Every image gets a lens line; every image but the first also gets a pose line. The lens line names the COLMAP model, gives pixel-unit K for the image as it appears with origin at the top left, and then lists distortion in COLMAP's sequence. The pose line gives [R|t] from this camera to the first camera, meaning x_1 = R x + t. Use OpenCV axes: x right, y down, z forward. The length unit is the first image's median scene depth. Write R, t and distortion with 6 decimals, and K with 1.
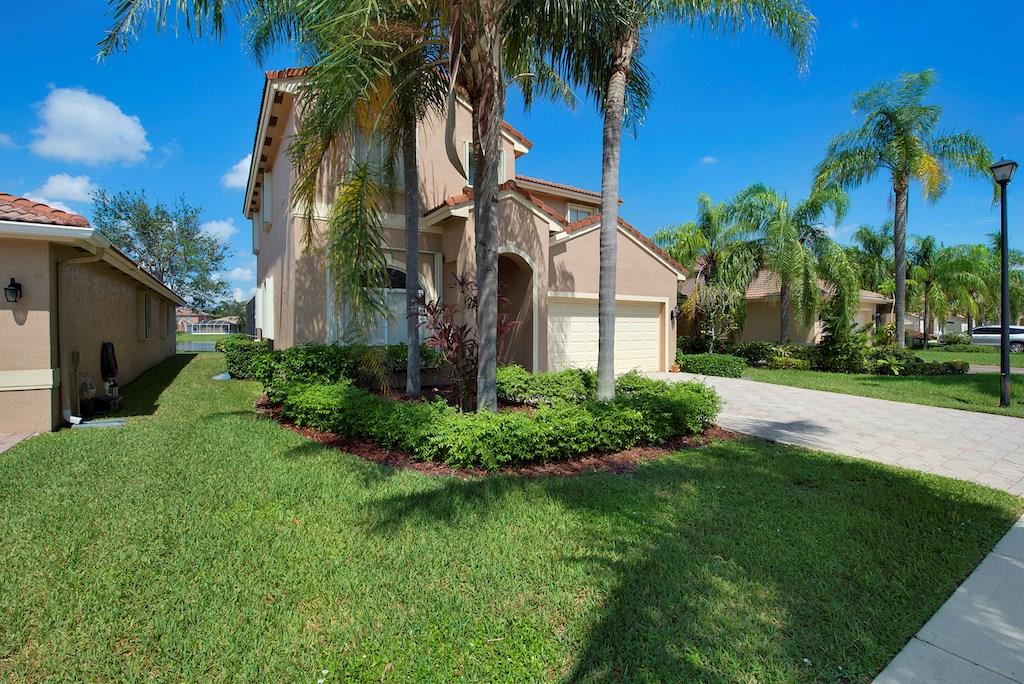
lens RADIAL K [[452.4, 0, 513.2], [0, 452.4, 334.7], [0, 0, 1]] dist [-0.003103, 0.000030]
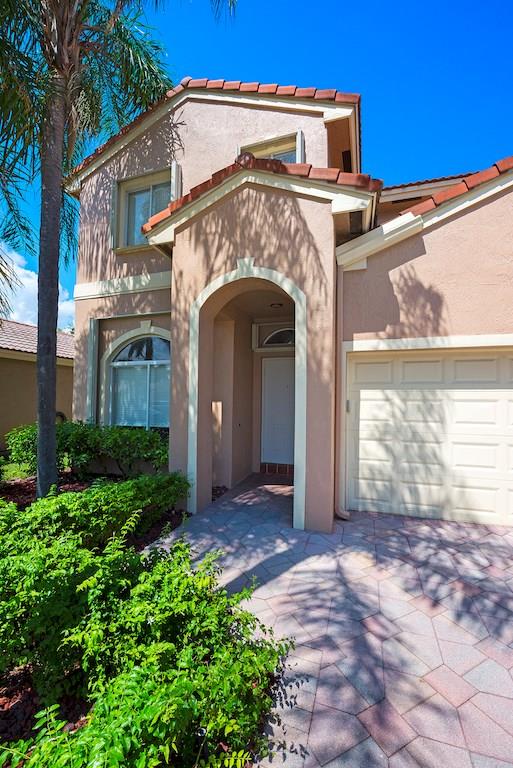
lens RADIAL K [[319.1, 0, 265.6], [0, 319.1, 377.9], [0, 0, 1]] dist [-0.001244, -0.000353]
pose [[0.645437, -0.043292, -0.762586, 0.304066], [-0.015381, 0.997453, -0.069643, -0.028904], [0.763659, 0.056680, 0.643127, 0.761322]]
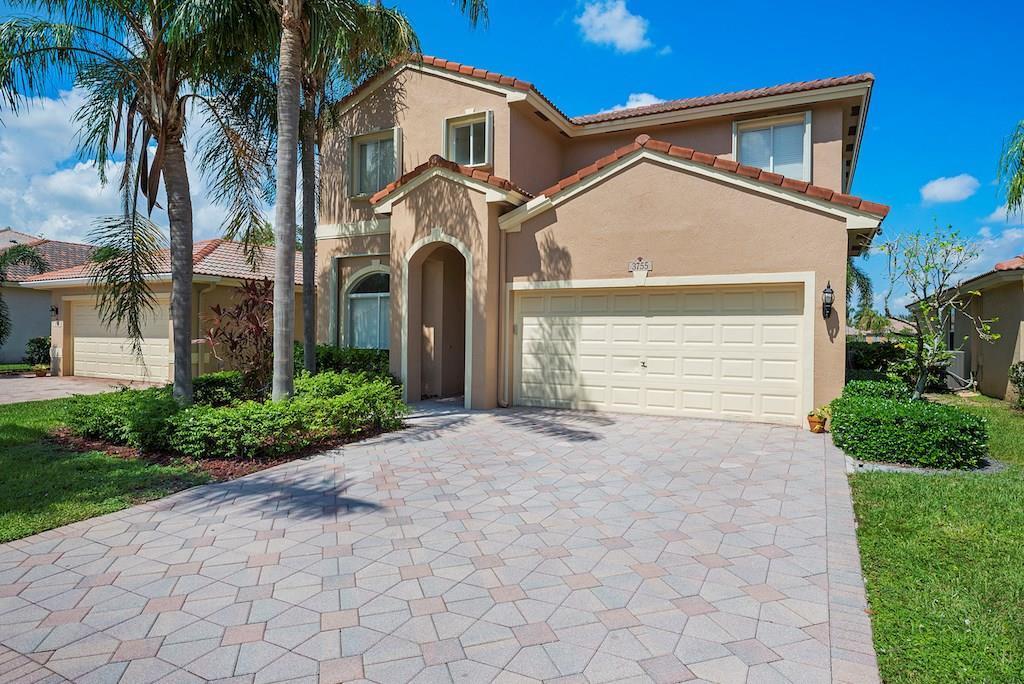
lens RADIAL K [[598.4, 0, 493.1], [0, 598.4, 332.8], [0, 0, 1]] dist [-0.003204, -0.001245]
pose [[0.489505, 0.002895, -0.871996, 0.996051], [-0.025033, 0.999629, -0.010733, -0.003736], [0.871641, 0.027083, 0.489396, 0.550647]]
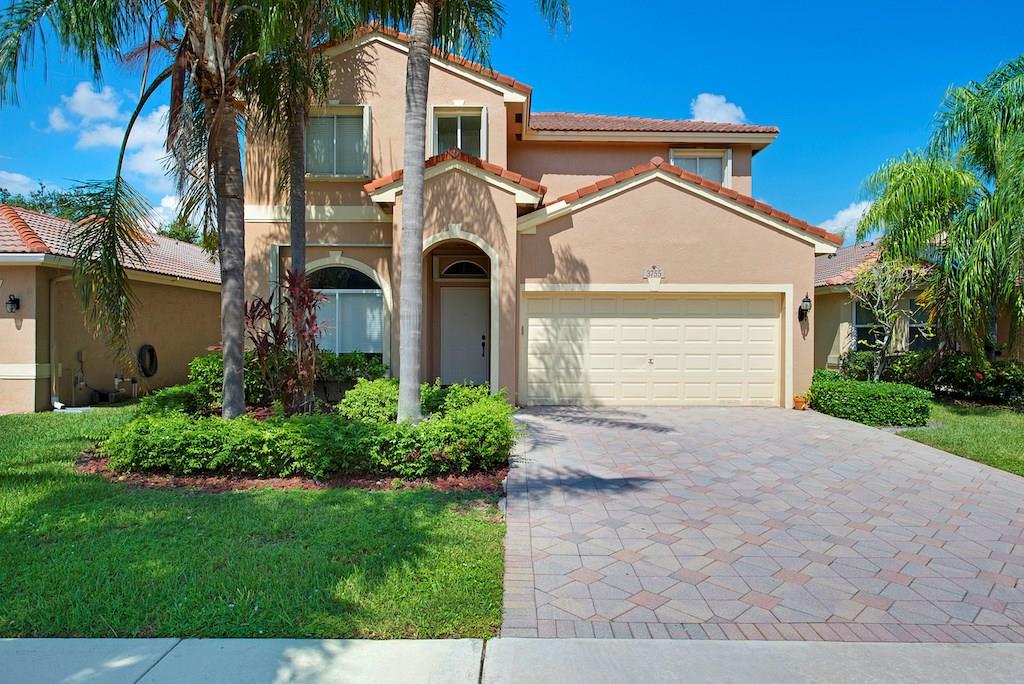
lens RADIAL K [[640.4, 0, 525.4], [0, 640.4, 333.6], [0, 0, 1]] dist [0.002152, -0.000238]
pose [[0.840949, 0.000835, -0.541113, 0.699762], [-0.011568, 0.999798, -0.016434, 0.002539], [0.540990, 0.020079, 0.840789, 0.127512]]
